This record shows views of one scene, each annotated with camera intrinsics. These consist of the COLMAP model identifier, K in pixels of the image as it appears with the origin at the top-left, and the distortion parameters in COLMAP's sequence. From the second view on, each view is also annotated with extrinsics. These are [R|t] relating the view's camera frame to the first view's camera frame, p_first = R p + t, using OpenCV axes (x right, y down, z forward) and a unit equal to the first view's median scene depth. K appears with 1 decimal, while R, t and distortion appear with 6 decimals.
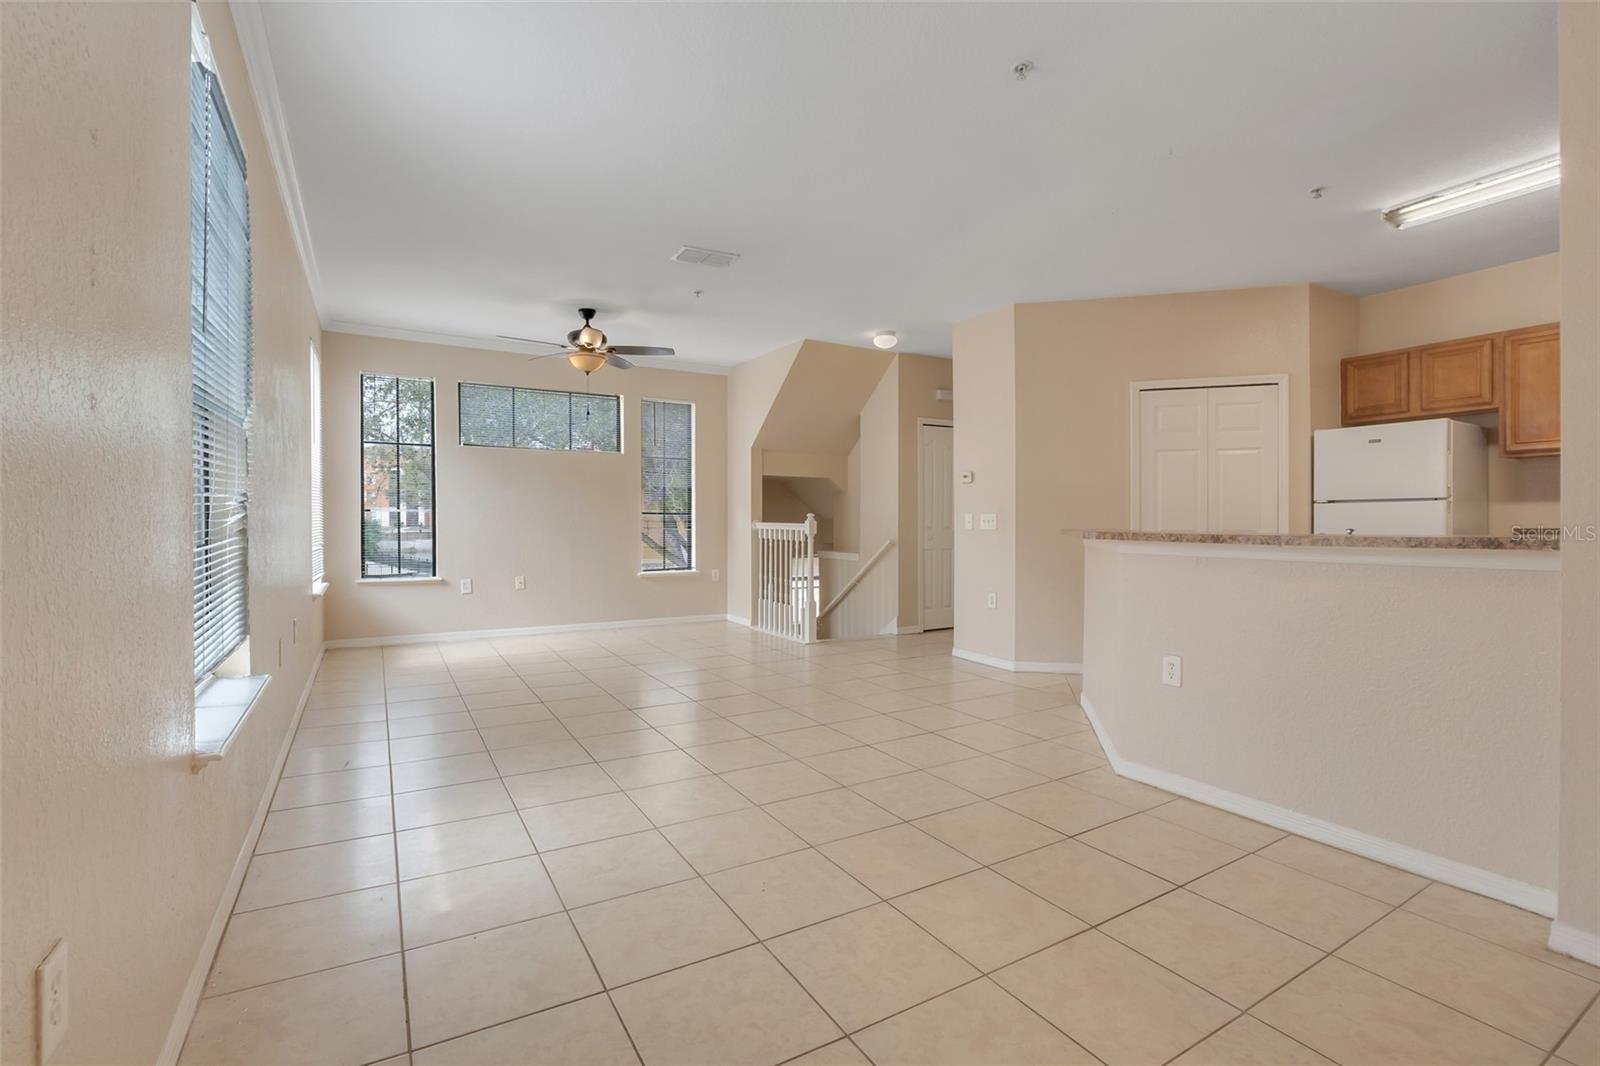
lens RADIAL K [[714.9, 0, 815.3], [0, 714.9, 528.0], [0, 0, 1]] dist [-0.020417, -0.000024]
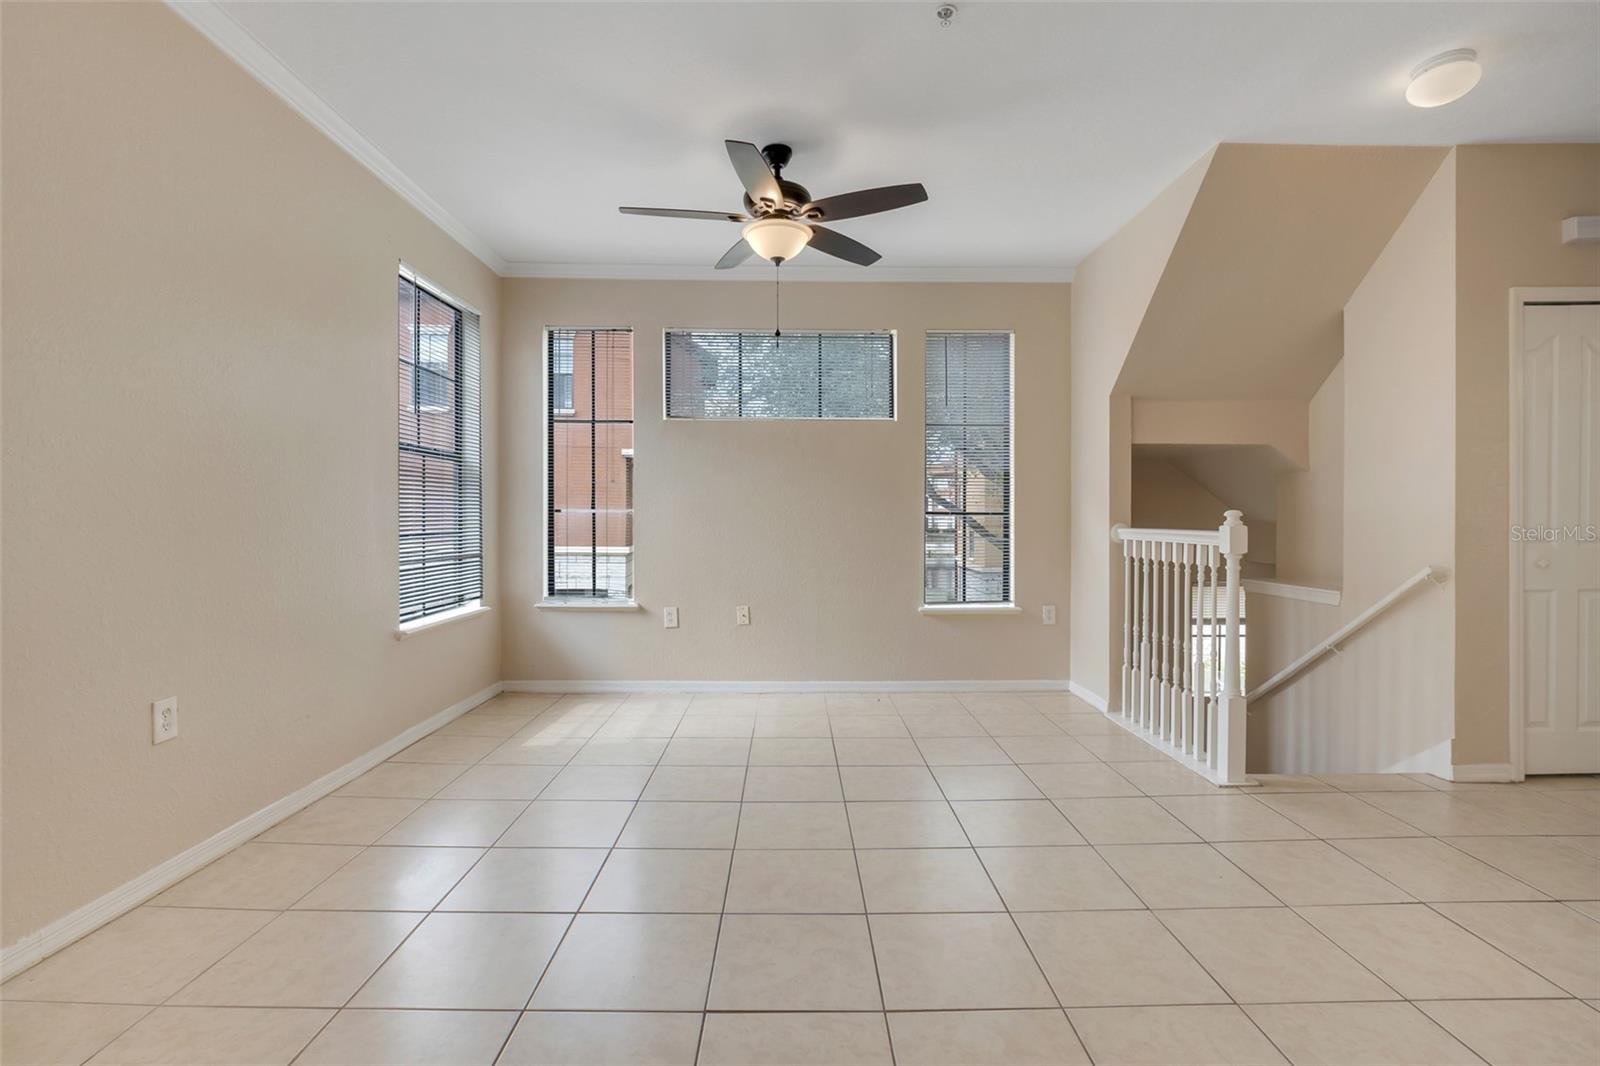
lens RADIAL K [[714.9, 0, 815.3], [0, 714.9, 528.0], [0, 0, 1]] dist [-0.020417, -0.000024]
pose [[0.864721, 0.002854, -0.502244, -0.008678], [-0.005307, 0.999980, -0.003455, -0.004597], [0.502224, 0.005653, 0.864719, 0.403574]]
